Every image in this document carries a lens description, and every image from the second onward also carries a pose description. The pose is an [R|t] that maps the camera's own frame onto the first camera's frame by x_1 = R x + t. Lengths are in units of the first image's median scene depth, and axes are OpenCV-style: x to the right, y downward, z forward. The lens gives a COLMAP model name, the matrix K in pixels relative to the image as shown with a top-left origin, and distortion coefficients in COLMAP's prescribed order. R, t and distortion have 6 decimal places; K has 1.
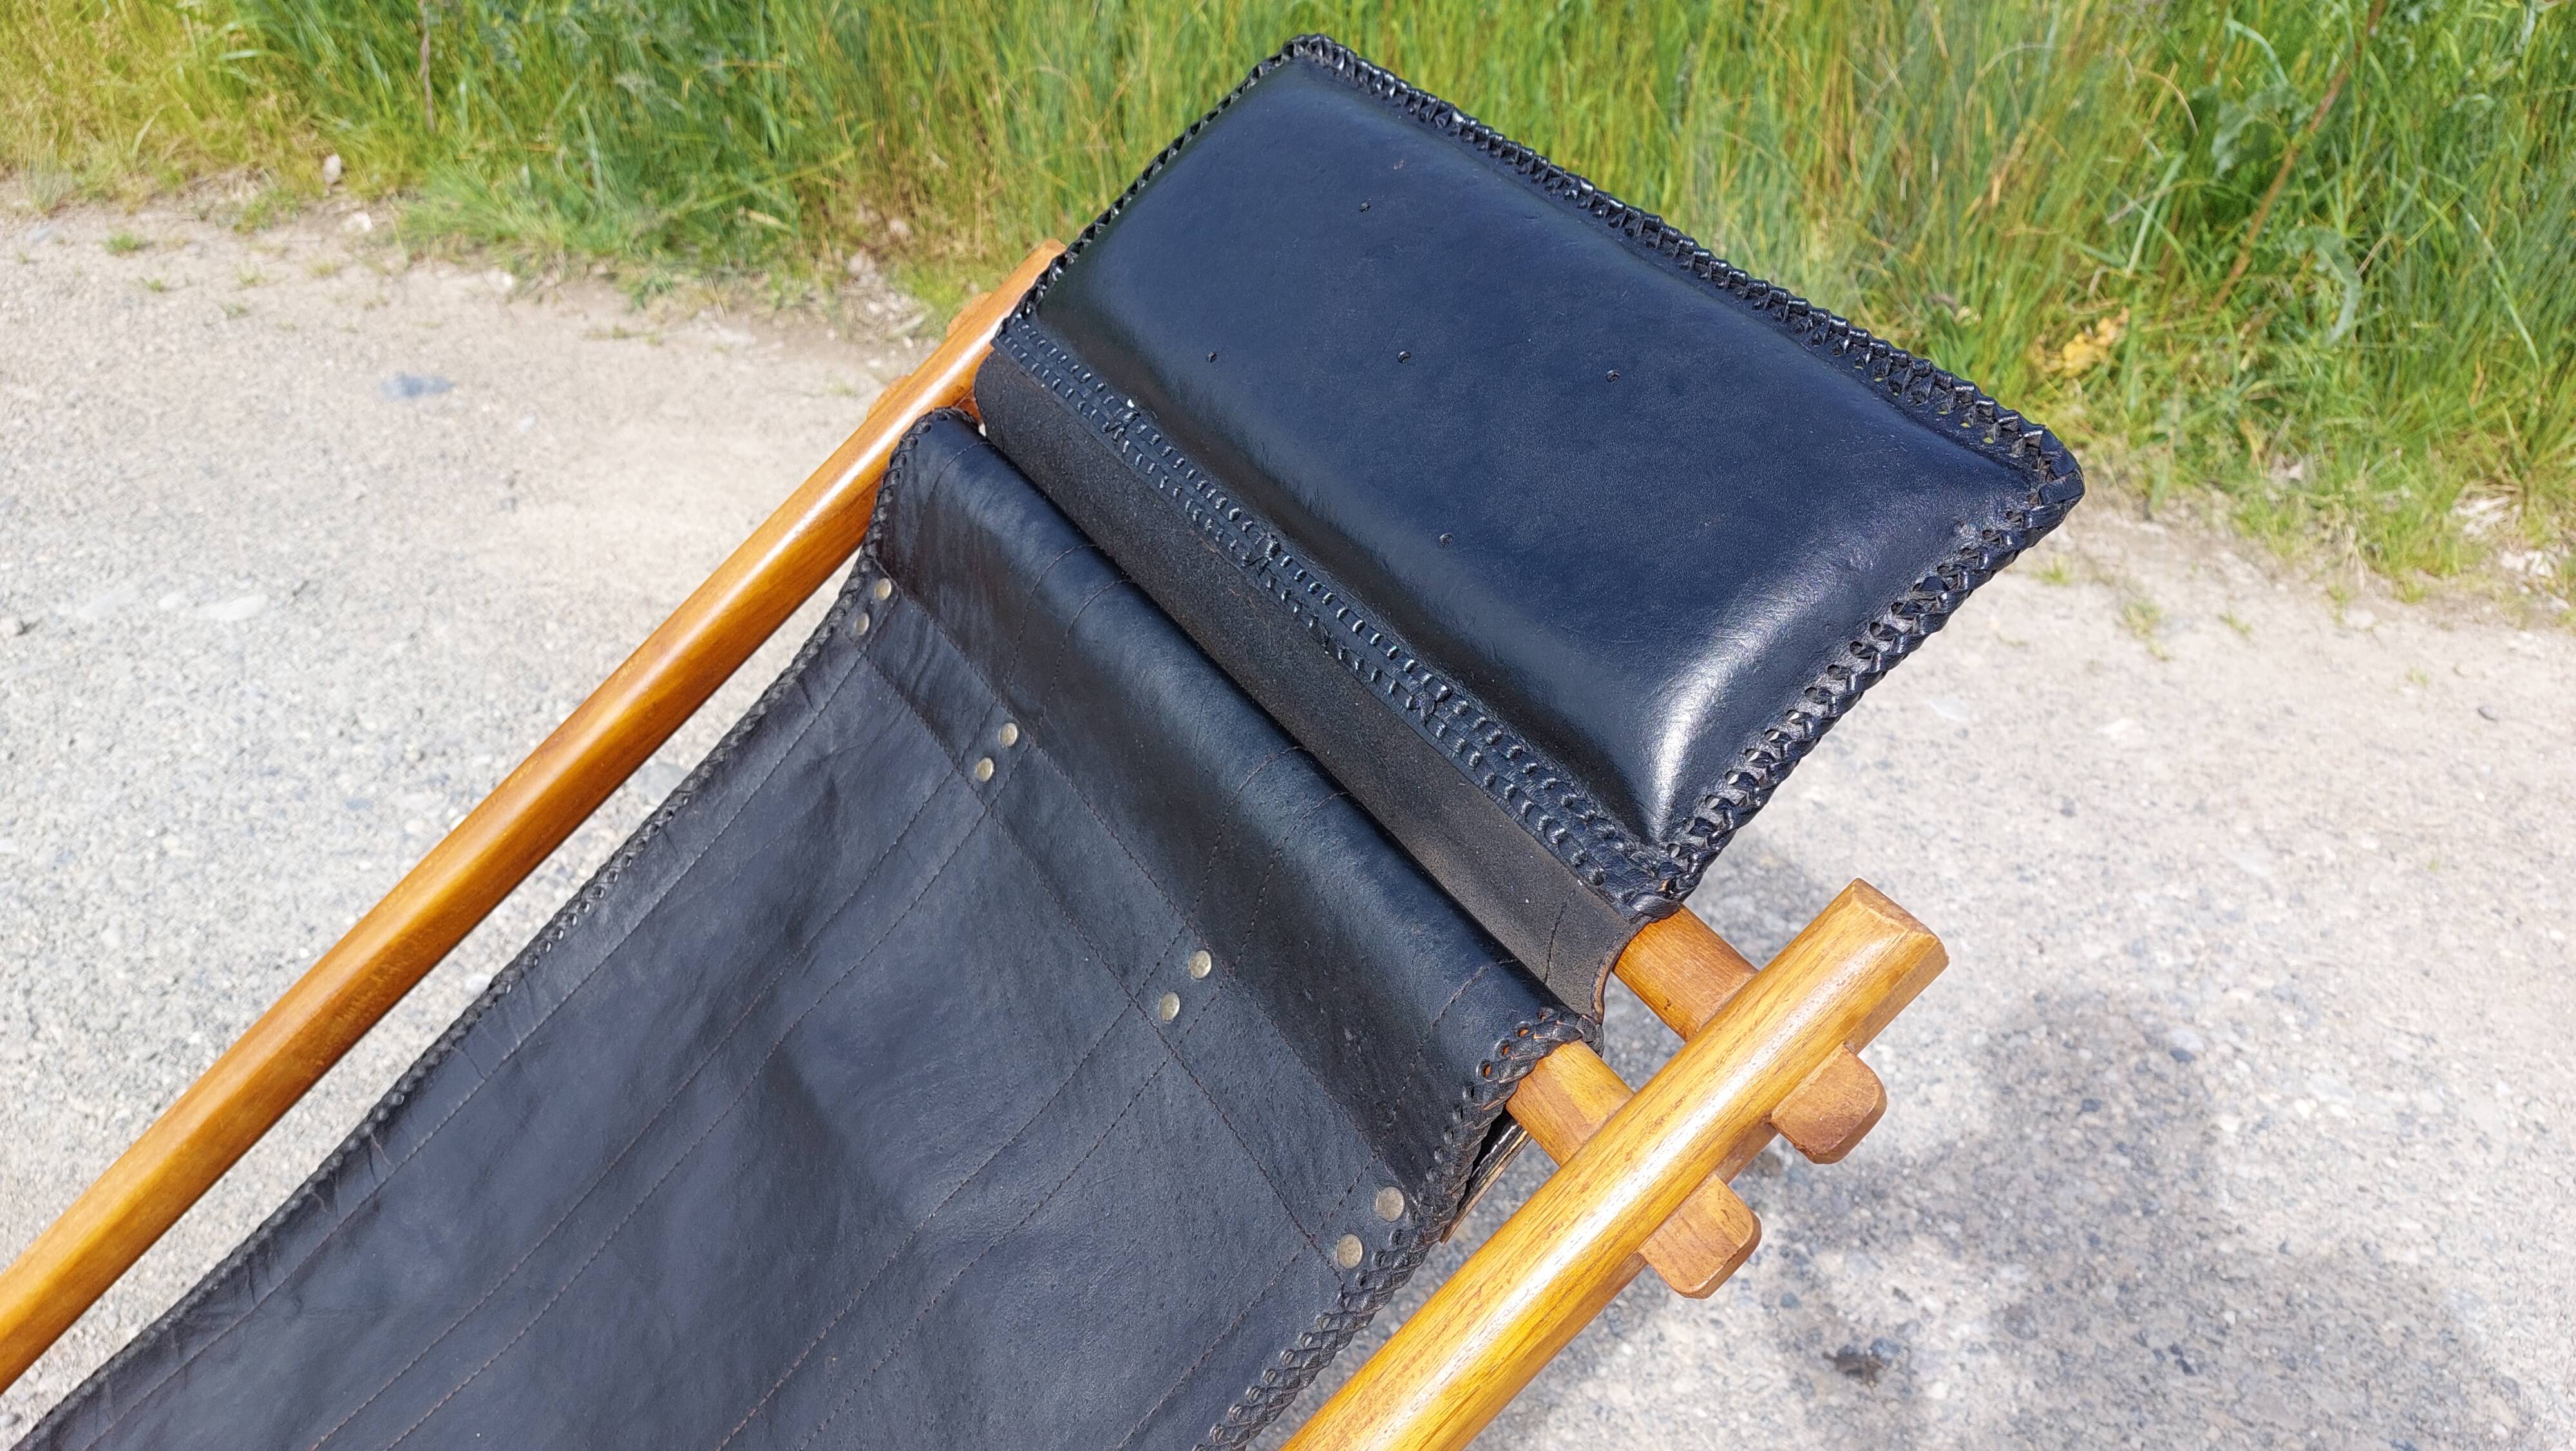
lens RADIAL K [[1847.7, 0, 1312.5], [0, 1847.7, 771.3], [0, 0, 1]] dist [0.059442, -0.055031]
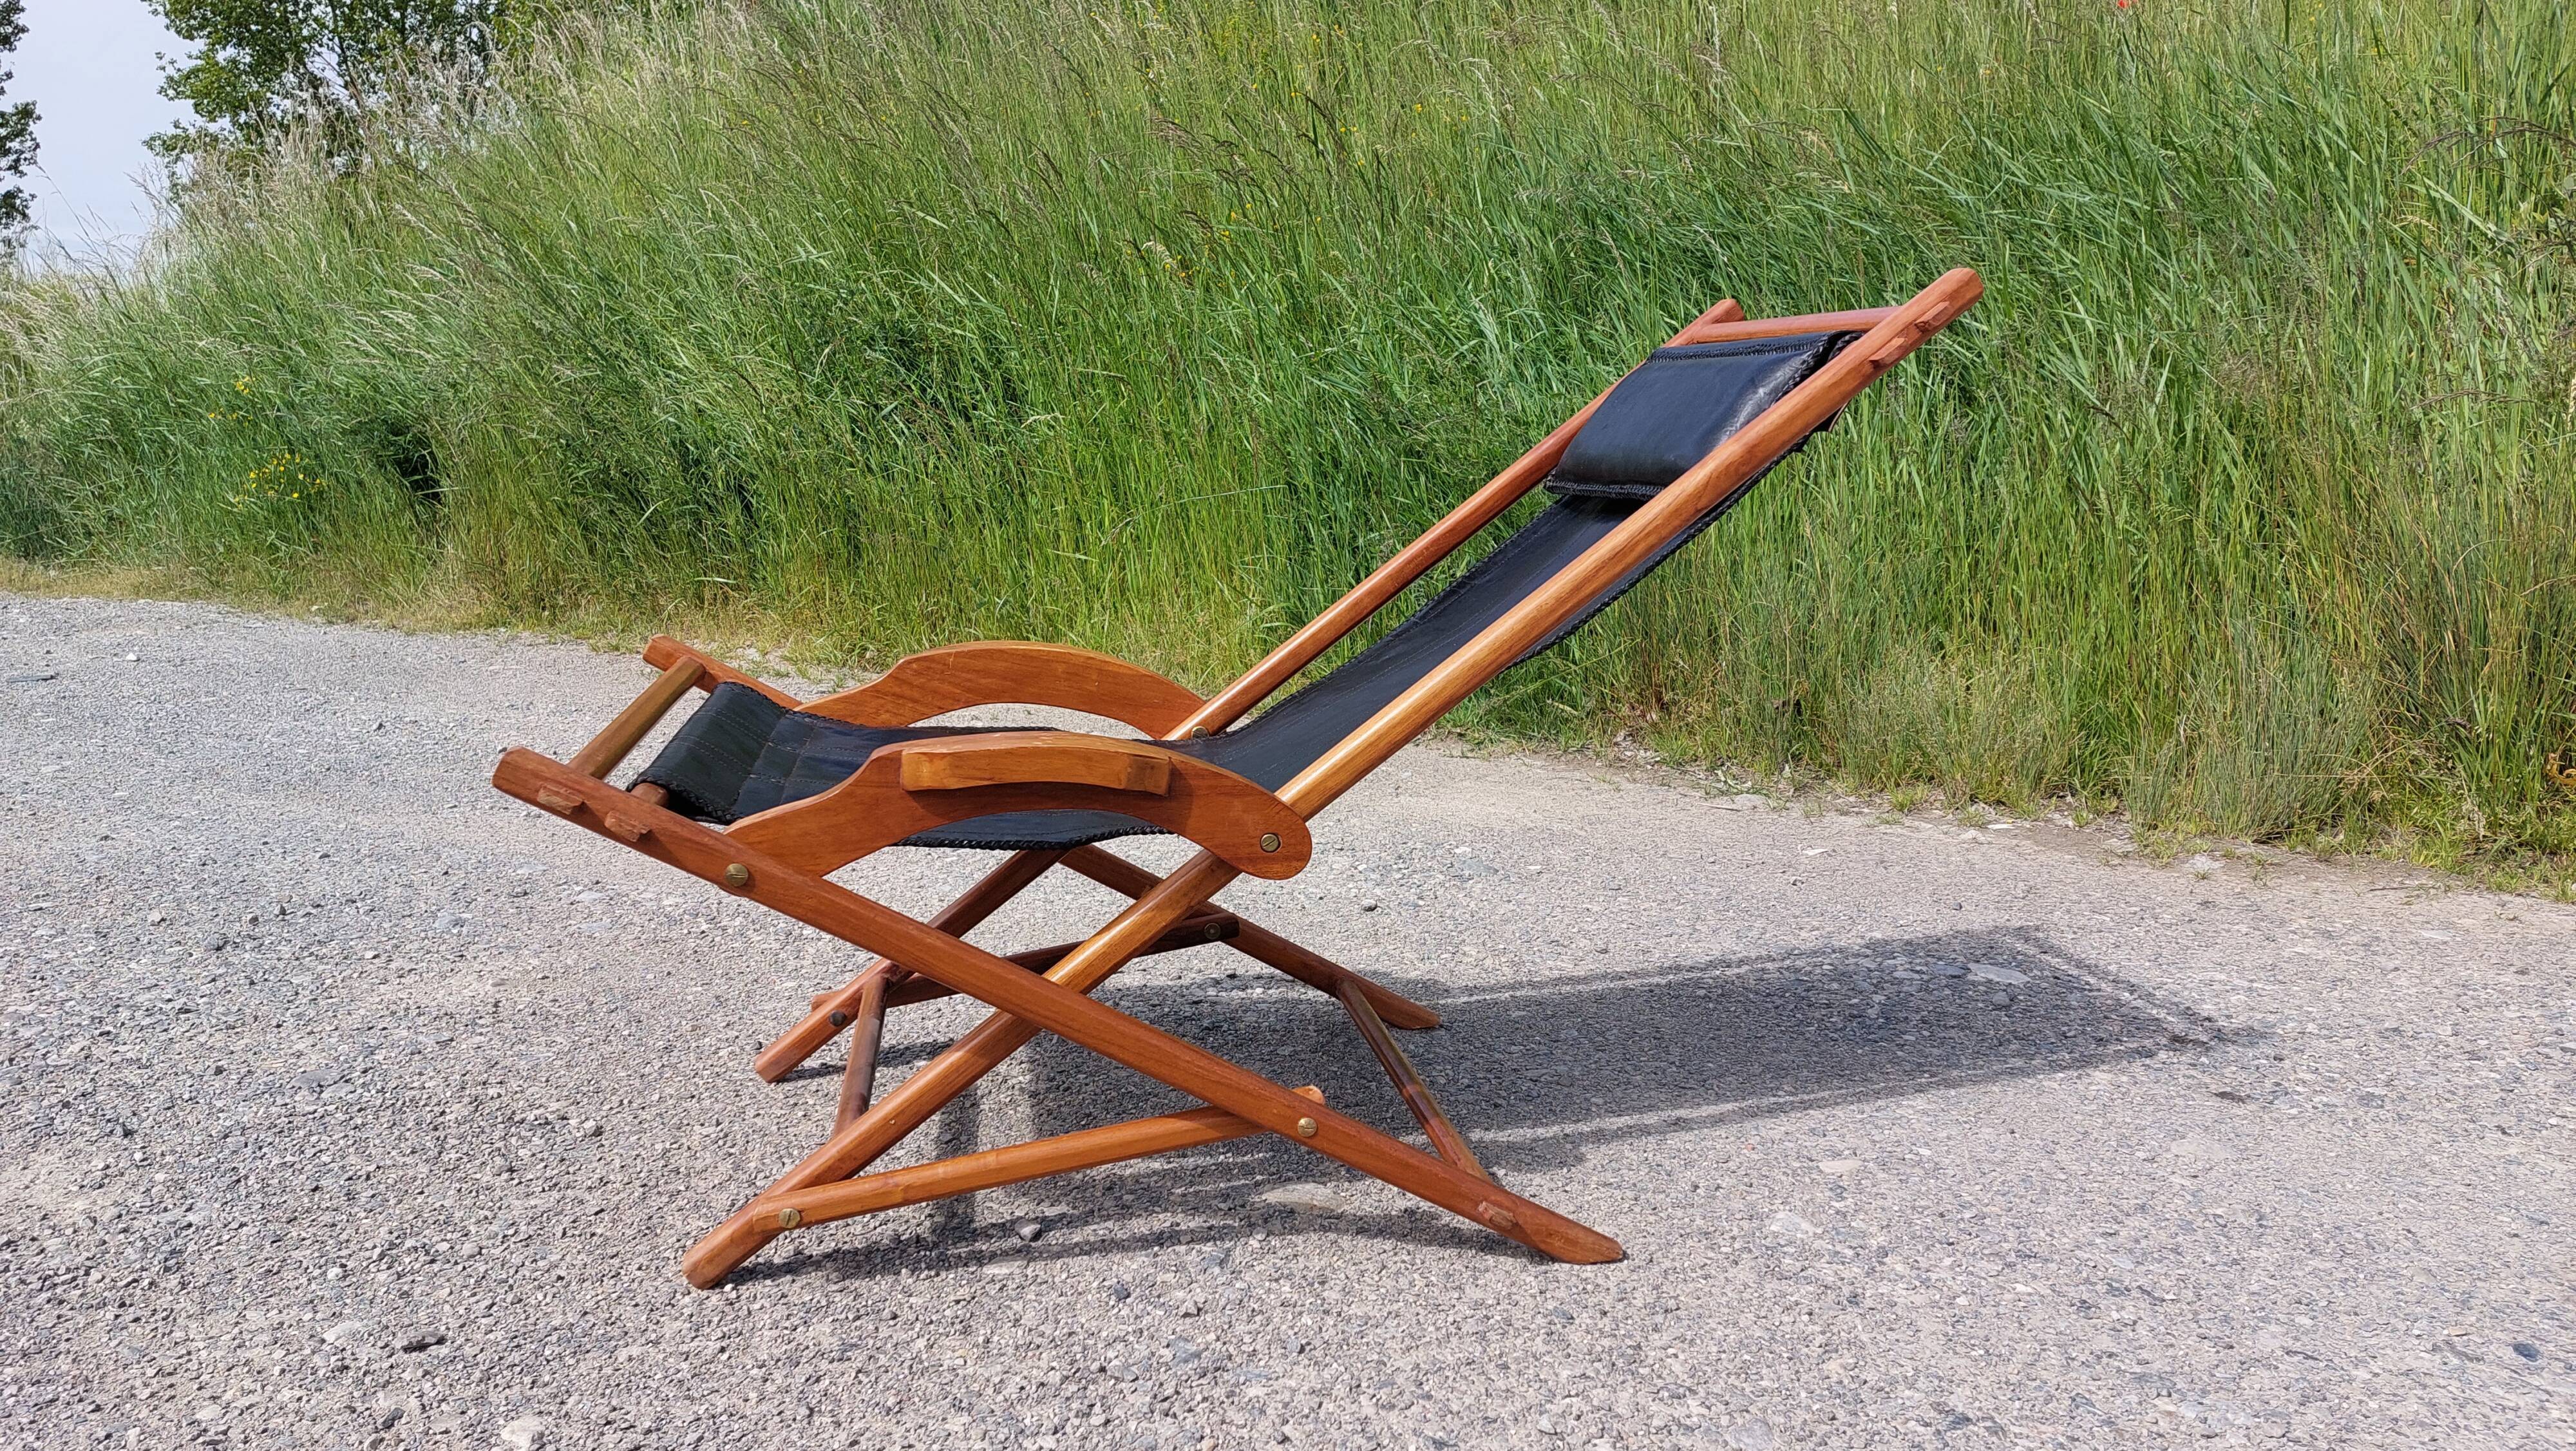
lens RADIAL K [[1847.7, 0, 1267.1], [0, 1847.7, 728.5], [0, 0, 1]] dist [0.059442, -0.055031]
pose [[0.915170, 0.014048, -0.402824, 0.123933], [-0.204830, 0.876938, -0.434769, 0.572992], [0.347144, 0.480398, 0.805424, -0.393434]]
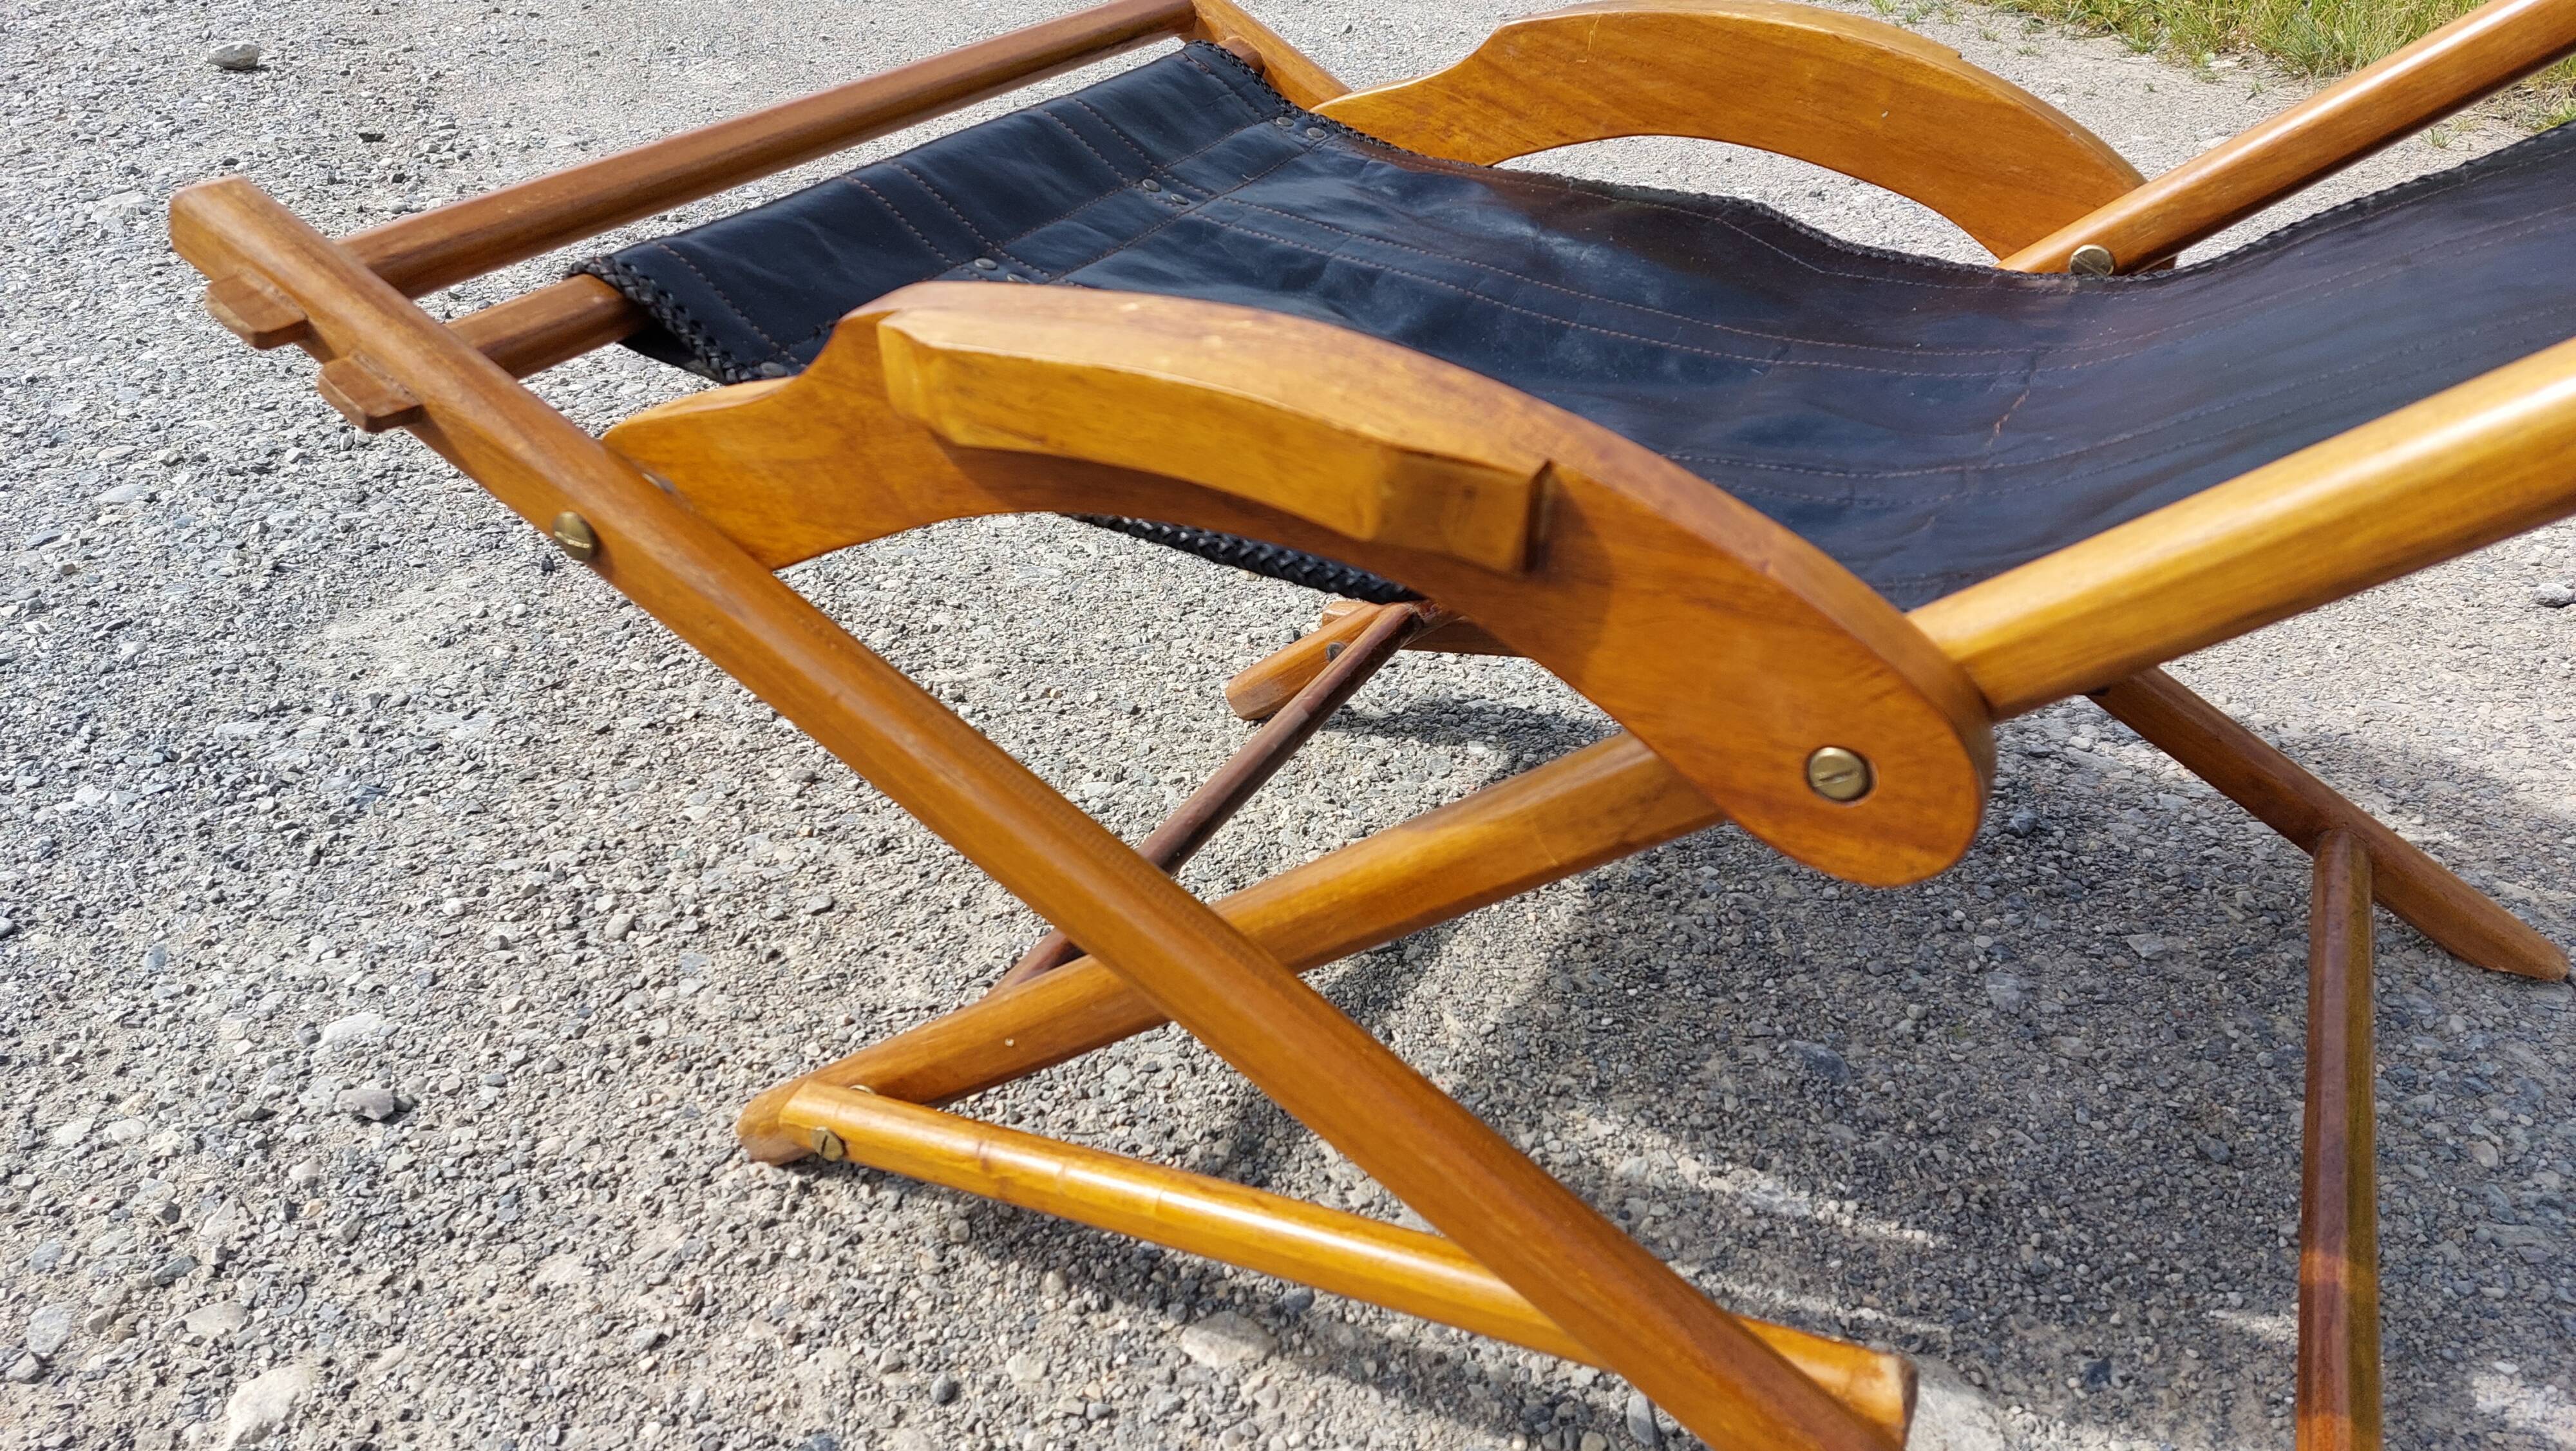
lens RADIAL K [[1847.7, 0, 1235.2], [0, 1847.7, 675.5], [0, 0, 1]] dist [0.059442, -0.055031]
pose [[0.488725, 0.359892, -0.794749, -0.025184], [-0.498658, 0.862717, 0.084024, 0.300039], [0.715883, 0.355244, 0.601094, 0.020439]]
